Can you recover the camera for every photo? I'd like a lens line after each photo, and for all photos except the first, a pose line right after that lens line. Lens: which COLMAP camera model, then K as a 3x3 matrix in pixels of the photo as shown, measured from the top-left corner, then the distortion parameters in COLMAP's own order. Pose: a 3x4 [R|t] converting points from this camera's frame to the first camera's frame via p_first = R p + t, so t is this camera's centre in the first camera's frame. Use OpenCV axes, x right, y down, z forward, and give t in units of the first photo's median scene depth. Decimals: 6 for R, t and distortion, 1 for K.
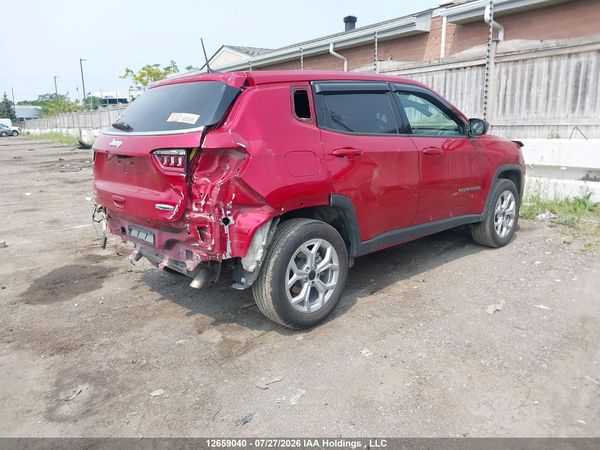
lens RADIAL K [[471.3, 0, 309.9], [0, 471.3, 222.9], [0, 0, 1]] dist [0.035440, -0.036780]
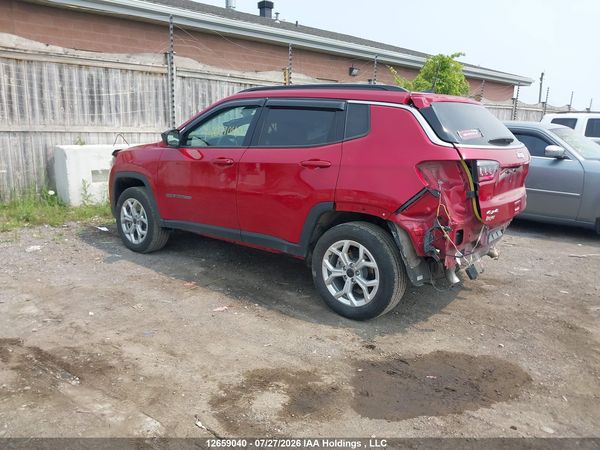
lens RADIAL K [[471.3, 0, 304.7], [0, 471.3, 221.5], [0, 0, 1]] dist [0.035440, -0.036780]
pose [[-0.142668, -0.185315, 0.972267, -1.001533], [0.189247, 0.959085, 0.210572, -0.238988], [-0.971510, 0.214040, -0.101760, 1.117427]]
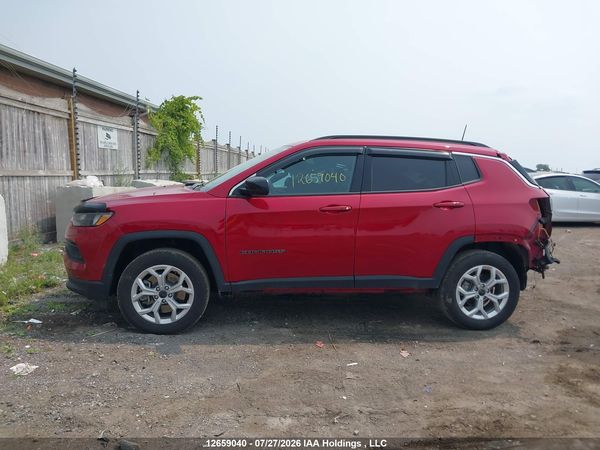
lens RADIAL K [[471.3, 0, 302.7], [0, 471.3, 223.2], [0, 0, 1]] dist [0.035440, -0.036780]
pose [[-0.799293, -0.073512, 0.596429, -0.544825], [0.112947, 0.956425, 0.269247, -0.409328], [-0.590232, 0.282572, -0.756161, 1.874588]]
